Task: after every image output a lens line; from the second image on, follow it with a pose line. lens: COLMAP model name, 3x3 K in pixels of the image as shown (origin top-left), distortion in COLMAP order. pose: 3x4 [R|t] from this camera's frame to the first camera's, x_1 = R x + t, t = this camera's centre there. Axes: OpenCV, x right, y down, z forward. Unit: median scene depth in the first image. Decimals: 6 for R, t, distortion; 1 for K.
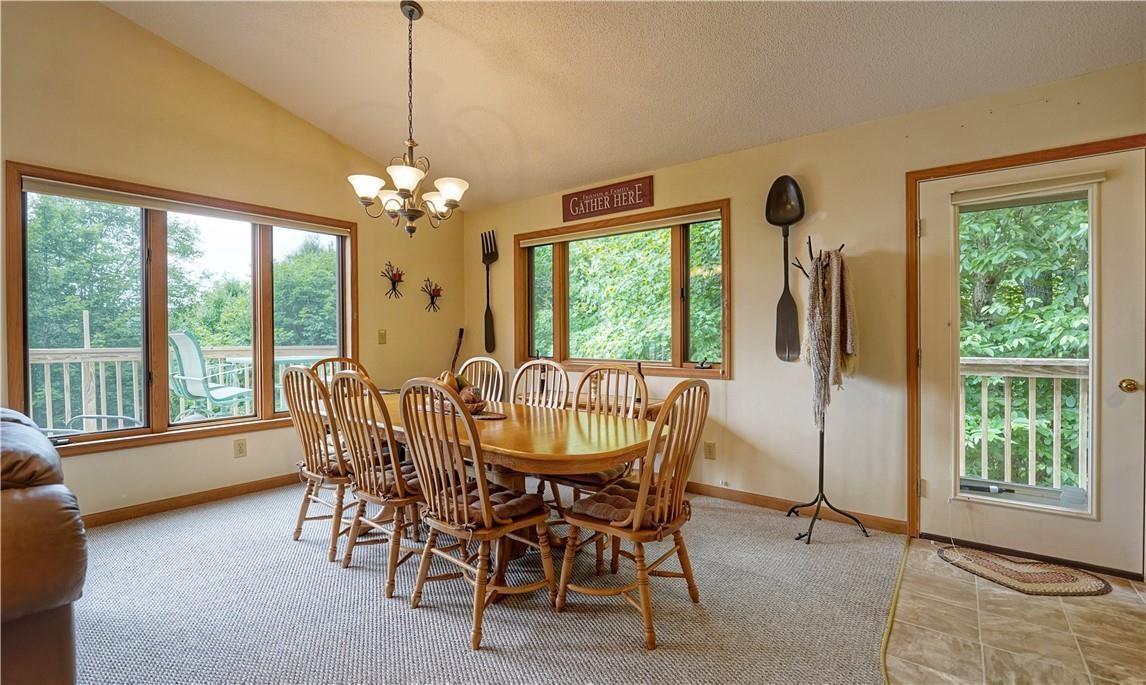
lens RADIAL K [[480.3, 0, 567.9], [0, 480.3, 347.4], [0, 0, 1]] dist [-0.002324, -0.000419]
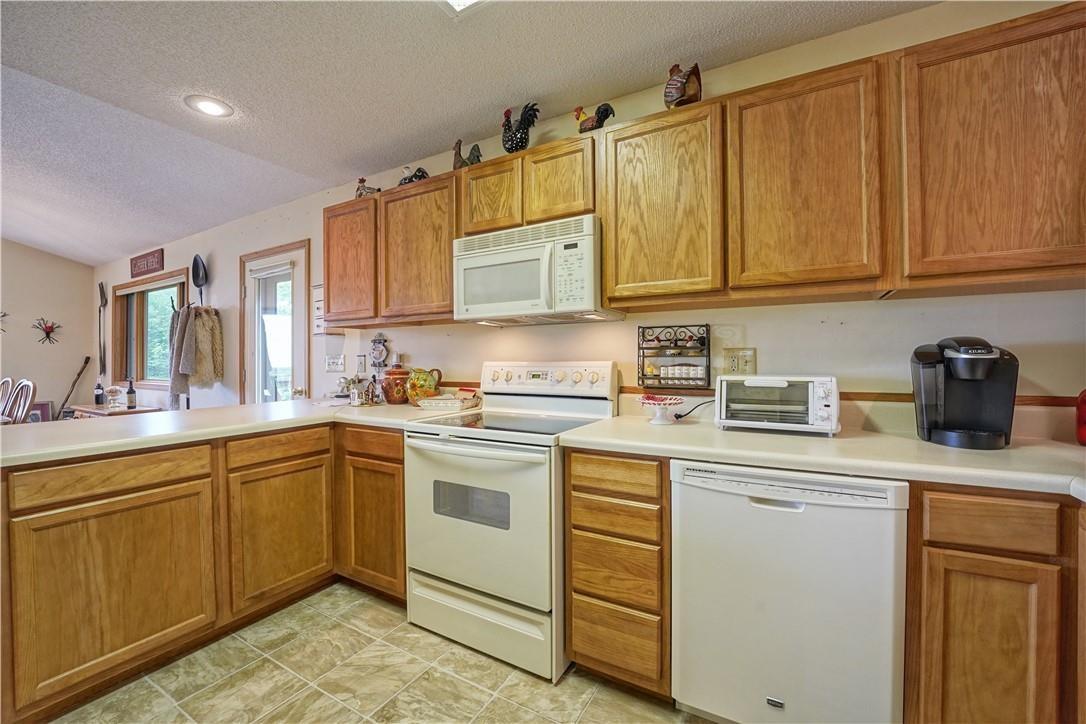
lens RADIAL K [[408.4, 0, 532.2], [0, 408.4, 361.5], [0, 0, 1]] dist [-0.021745, 0.000426]
pose [[0.991985, 0.001206, 0.126348, 1.138695], [0.001990, 0.999681, -0.025167, 0.005618], [-0.126338, 0.025217, 0.991667, -0.300631]]
